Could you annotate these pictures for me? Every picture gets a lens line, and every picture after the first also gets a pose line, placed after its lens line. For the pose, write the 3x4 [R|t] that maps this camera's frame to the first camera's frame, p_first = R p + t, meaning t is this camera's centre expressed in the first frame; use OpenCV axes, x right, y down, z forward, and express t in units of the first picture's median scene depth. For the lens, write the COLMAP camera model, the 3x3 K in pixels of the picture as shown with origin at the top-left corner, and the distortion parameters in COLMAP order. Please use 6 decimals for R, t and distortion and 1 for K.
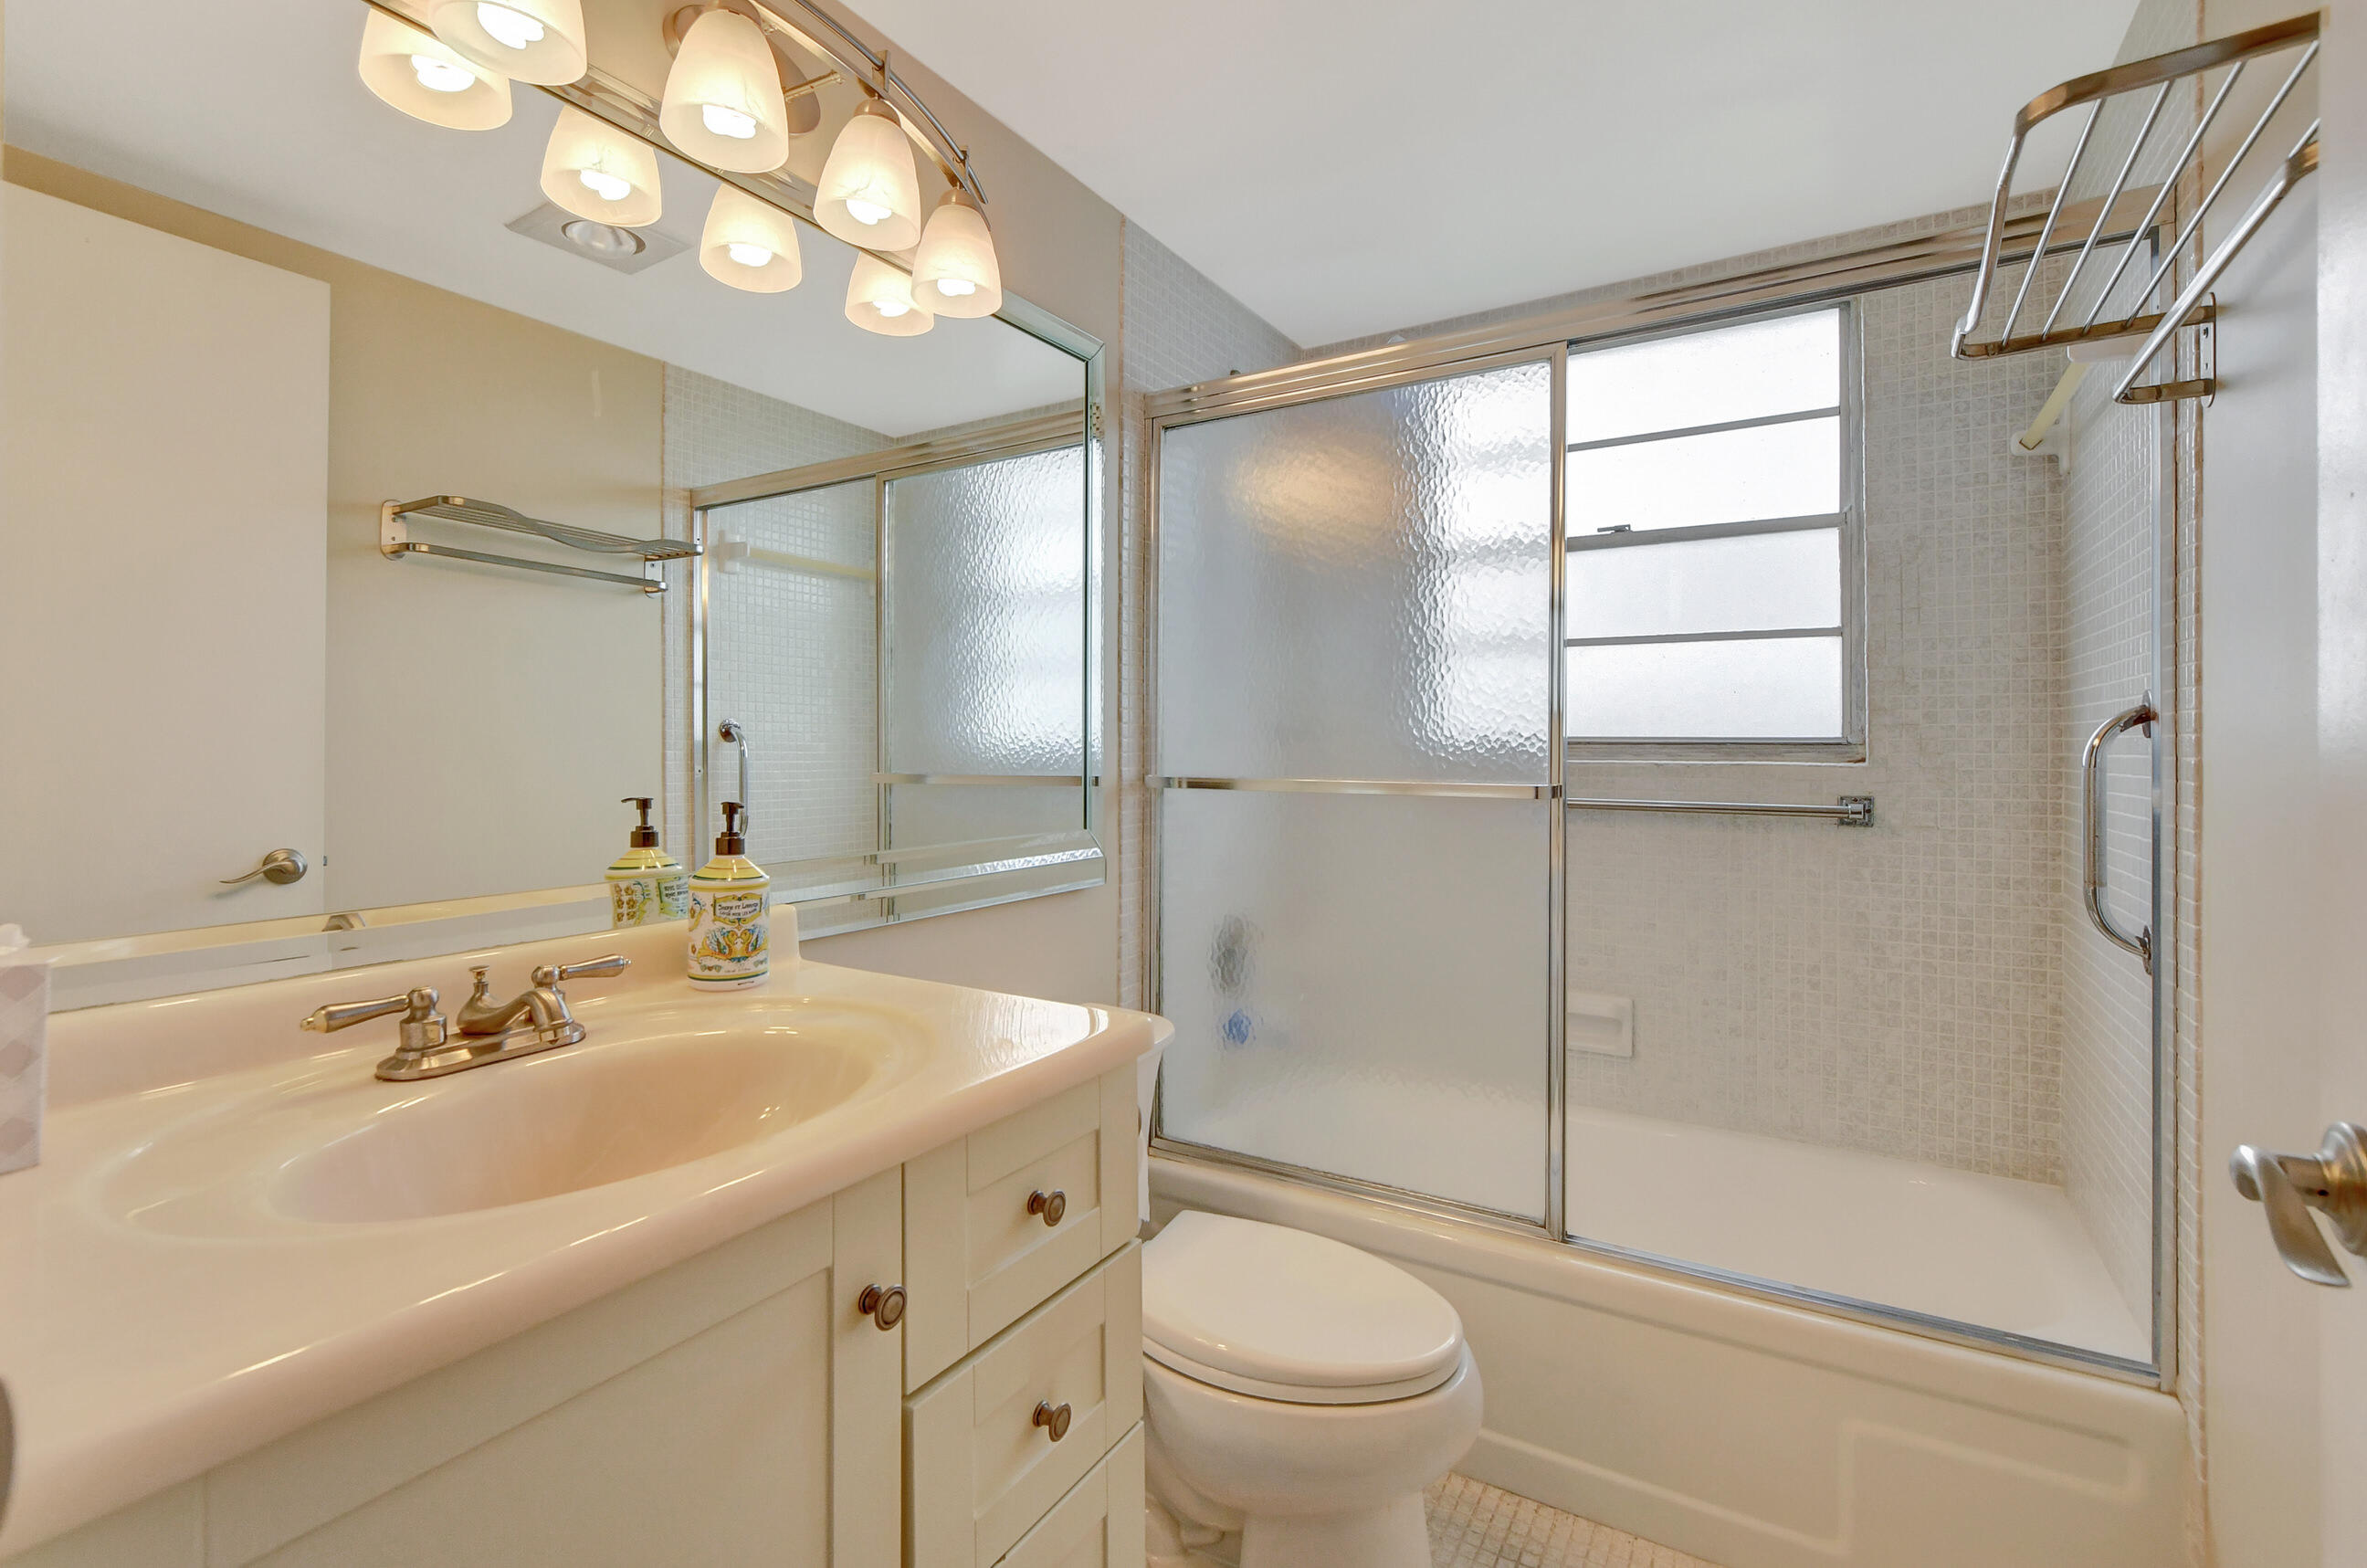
lens RADIAL K [[1107.6, 0, 1176.7], [0, 1107.6, 734.1], [0, 0, 1]] dist [-0.010778, 0.002814]
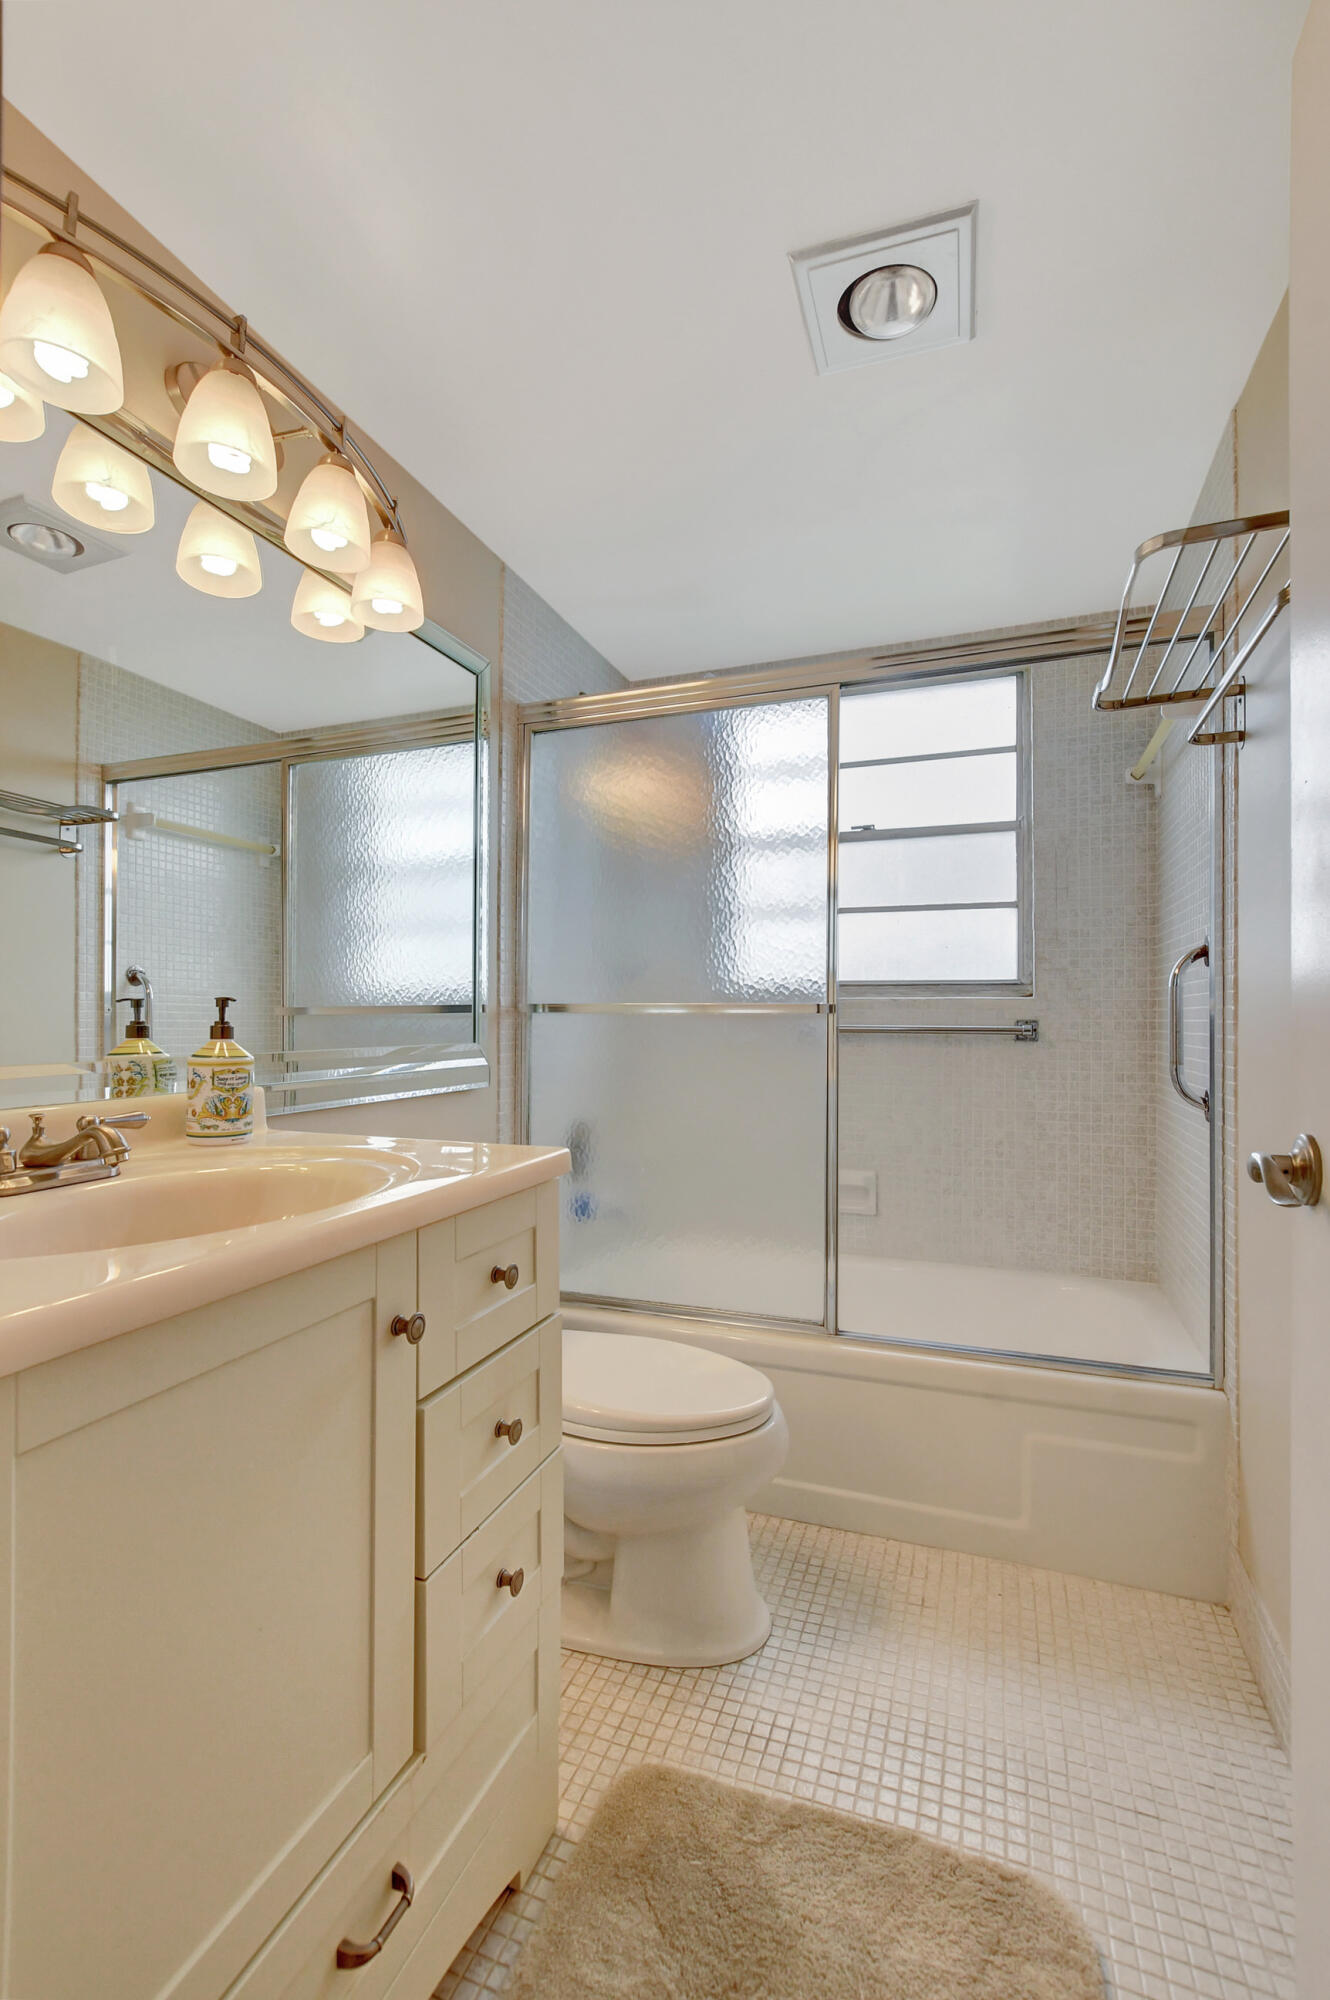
lens RADIAL K [[935.8, 0, 657.9], [0, 935.8, 1008.3], [0, 0, 1]] dist [-0.010778, 0.002814]
pose [[0.981896, 0.005527, 0.189339, -0.091163], [-0.004279, 0.999966, -0.006996, 0.061047], [-0.189371, 0.006059, 0.981887, -0.104164]]
